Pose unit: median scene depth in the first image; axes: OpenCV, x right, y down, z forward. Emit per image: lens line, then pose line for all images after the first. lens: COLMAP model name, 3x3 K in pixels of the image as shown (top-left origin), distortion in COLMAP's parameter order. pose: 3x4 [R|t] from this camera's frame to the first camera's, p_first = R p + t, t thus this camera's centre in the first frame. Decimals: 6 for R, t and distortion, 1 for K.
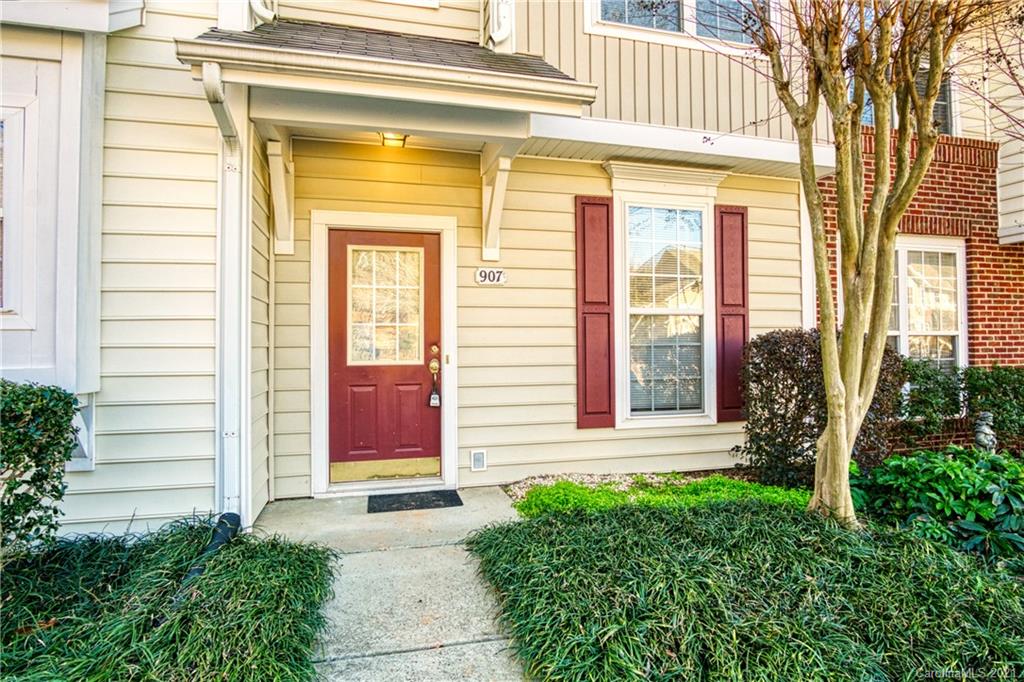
lens RADIAL K [[556.8, 0, 511.1], [0, 556.8, 334.9], [0, 0, 1]] dist [-0.028412, 0.004208]
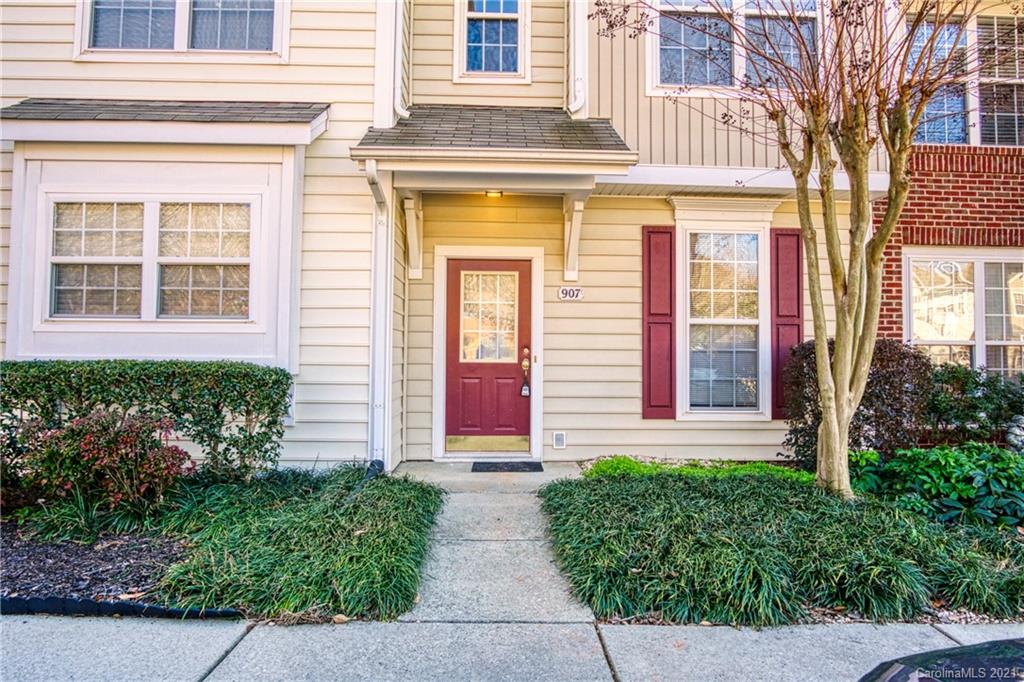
lens RADIAL K [[565.4, 0, 510.9], [0, 565.4, 333.3], [0, 0, 1]] dist [-0.024343, 0.002158]
pose [[0.975690, 0.006655, -0.219054, 0.120600], [-0.010349, 0.999823, -0.015722, 0.006166], [0.218911, 0.017607, 0.975586, -0.290868]]
